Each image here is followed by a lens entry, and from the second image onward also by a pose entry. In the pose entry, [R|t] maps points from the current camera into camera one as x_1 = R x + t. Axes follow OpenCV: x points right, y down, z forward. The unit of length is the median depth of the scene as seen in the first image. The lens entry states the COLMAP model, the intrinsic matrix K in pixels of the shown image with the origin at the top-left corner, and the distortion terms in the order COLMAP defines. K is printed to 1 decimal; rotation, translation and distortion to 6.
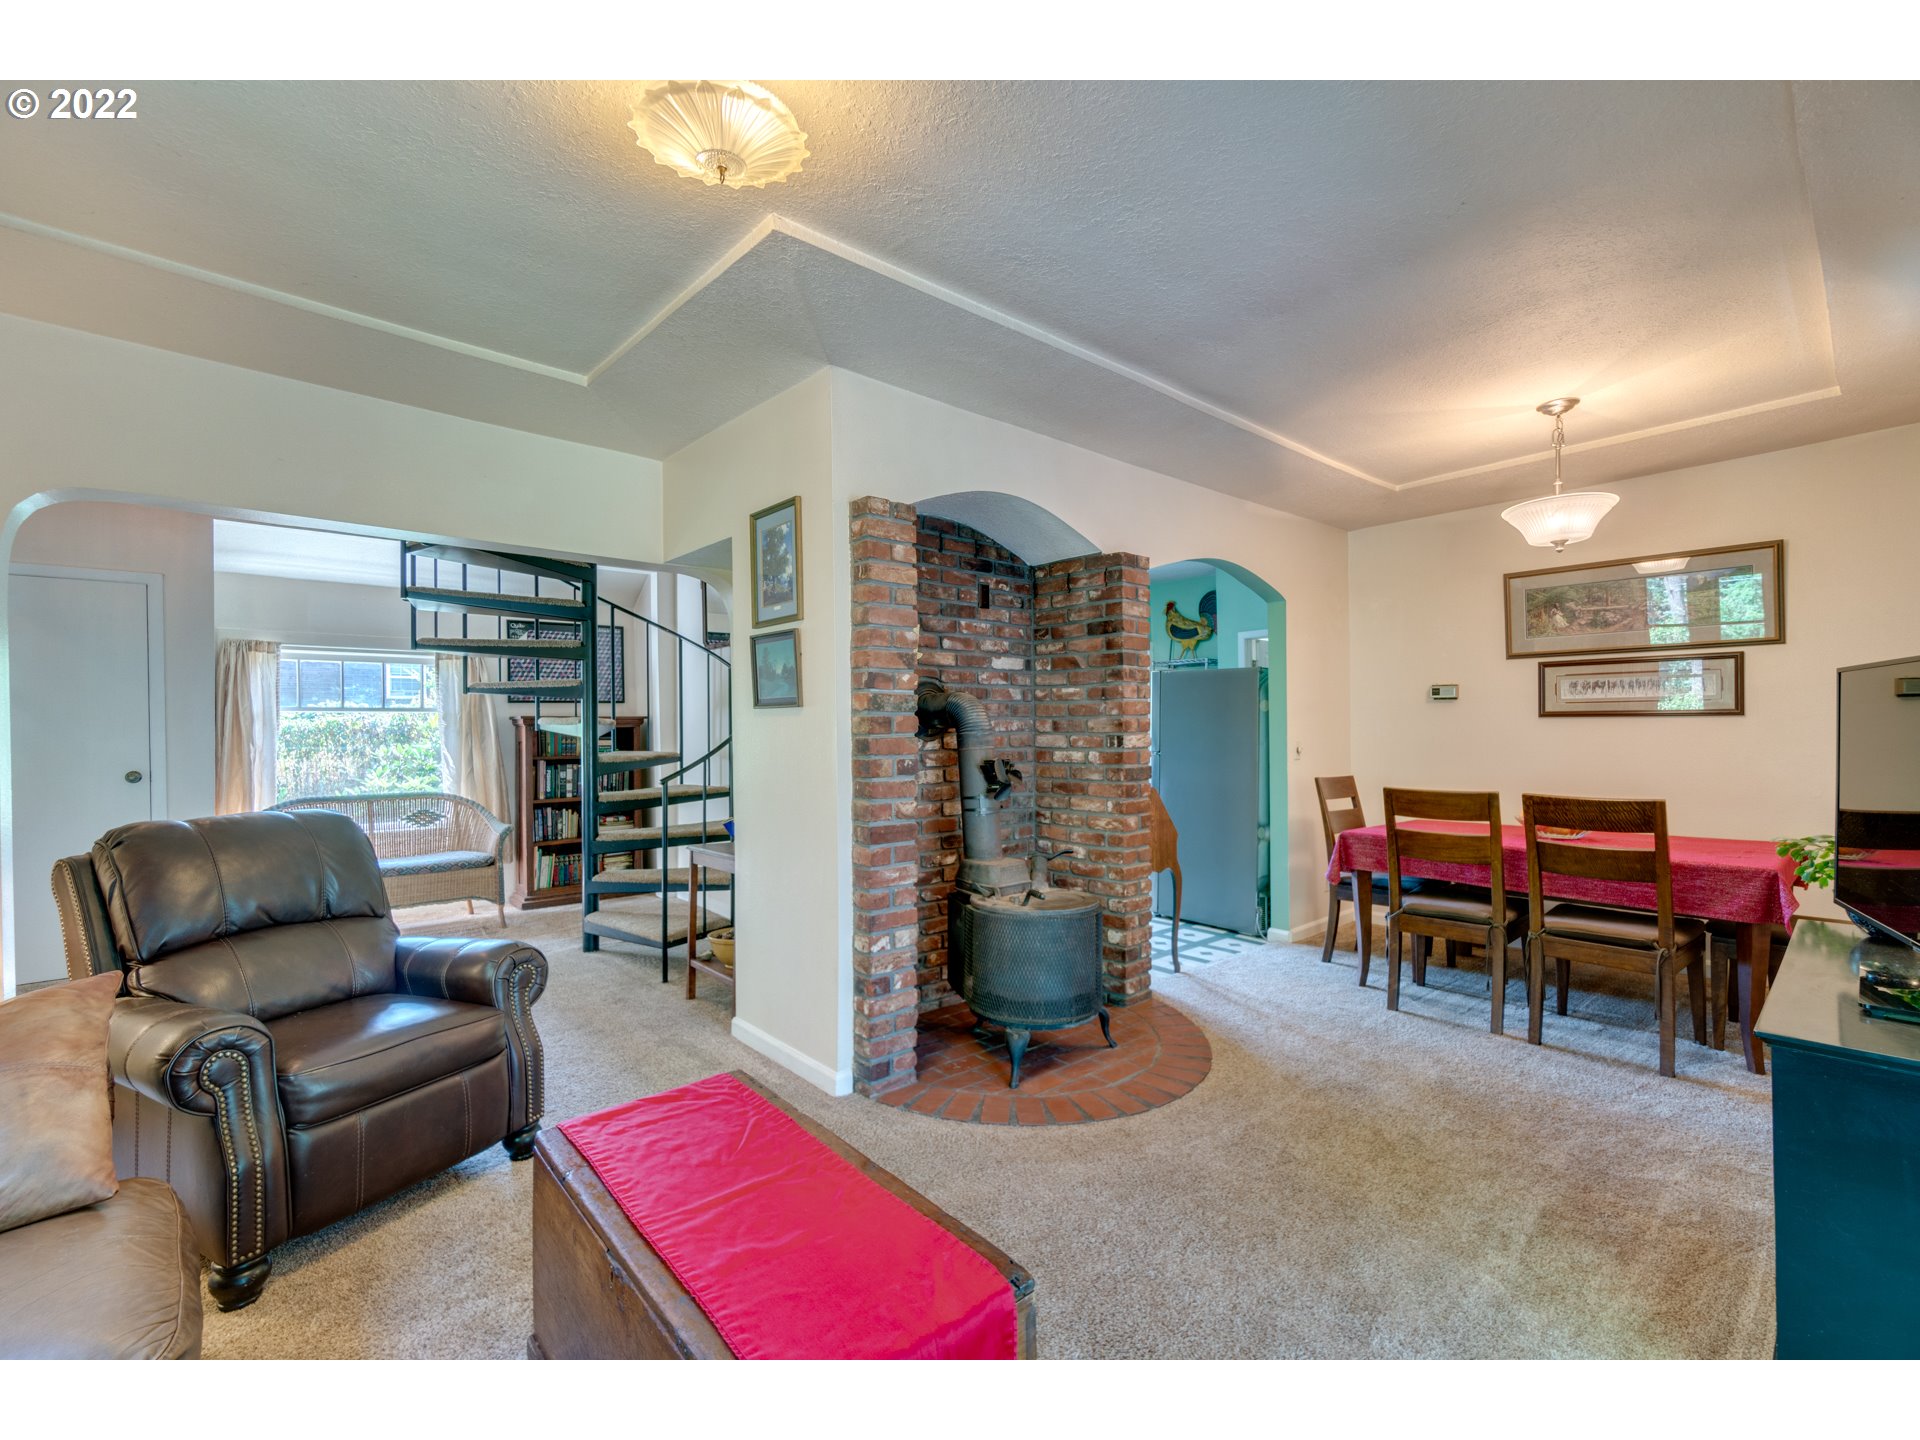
lens RADIAL K [[815.7, 0, 960.0], [0, 815.7, 720.0], [0, 0, 1]] dist [-0.000881, -0.000097]
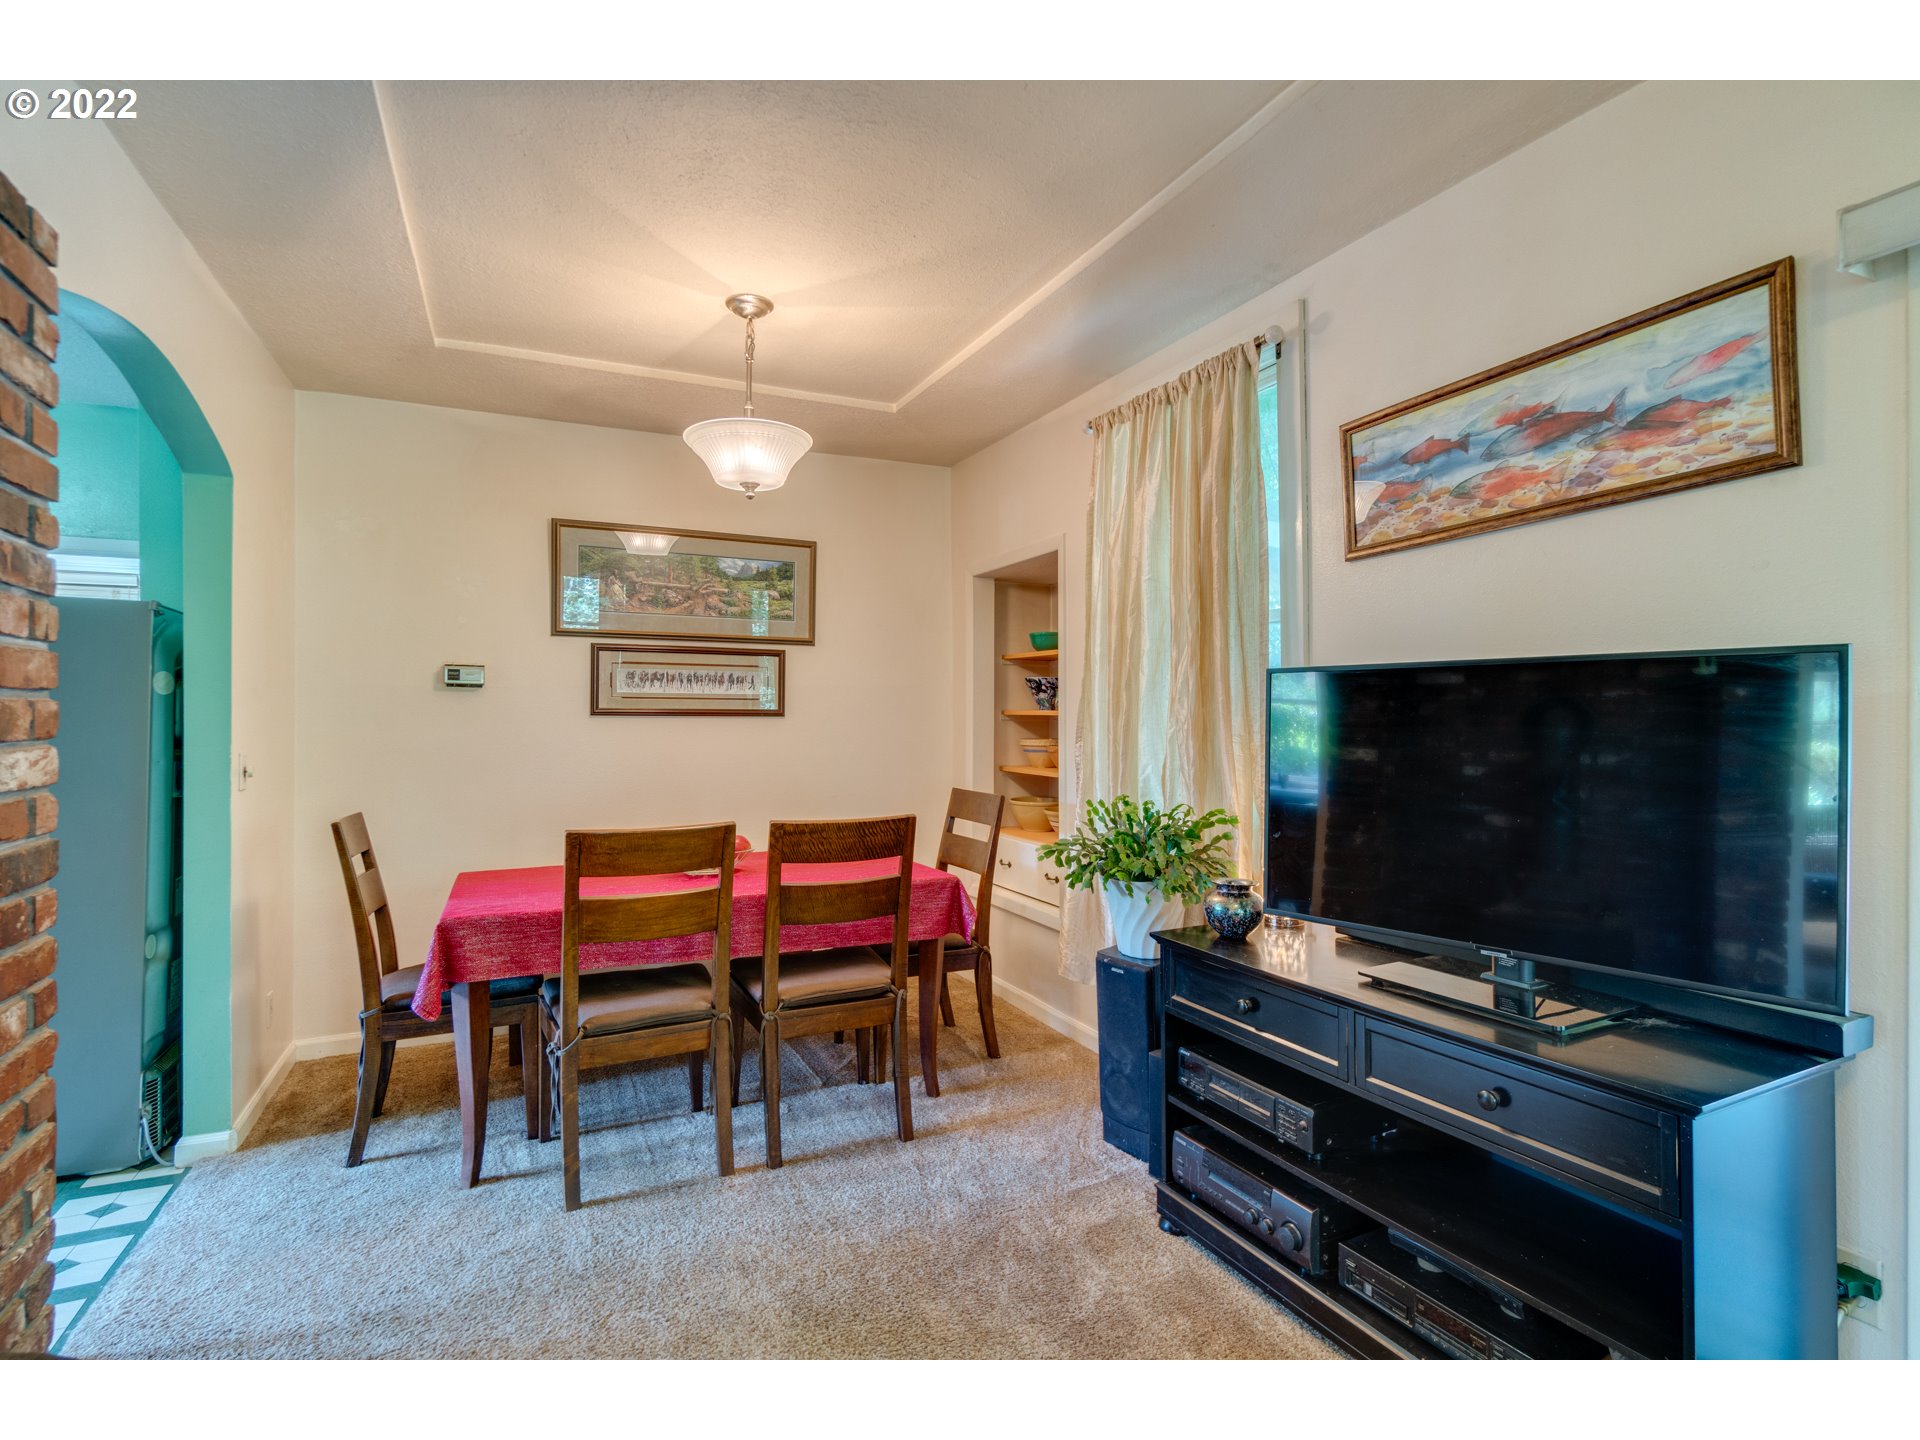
lens RADIAL K [[932.1, 0, 955.7], [0, 932.1, 723.6], [0, 0, 1]] dist [0.001275, -0.000110]
pose [[0.274989, 0.006706, 0.961424, -0.040842], [-0.009965, 0.999942, -0.004124, 0.005207], [-0.961396, -0.008447, 0.275040, 0.512846]]
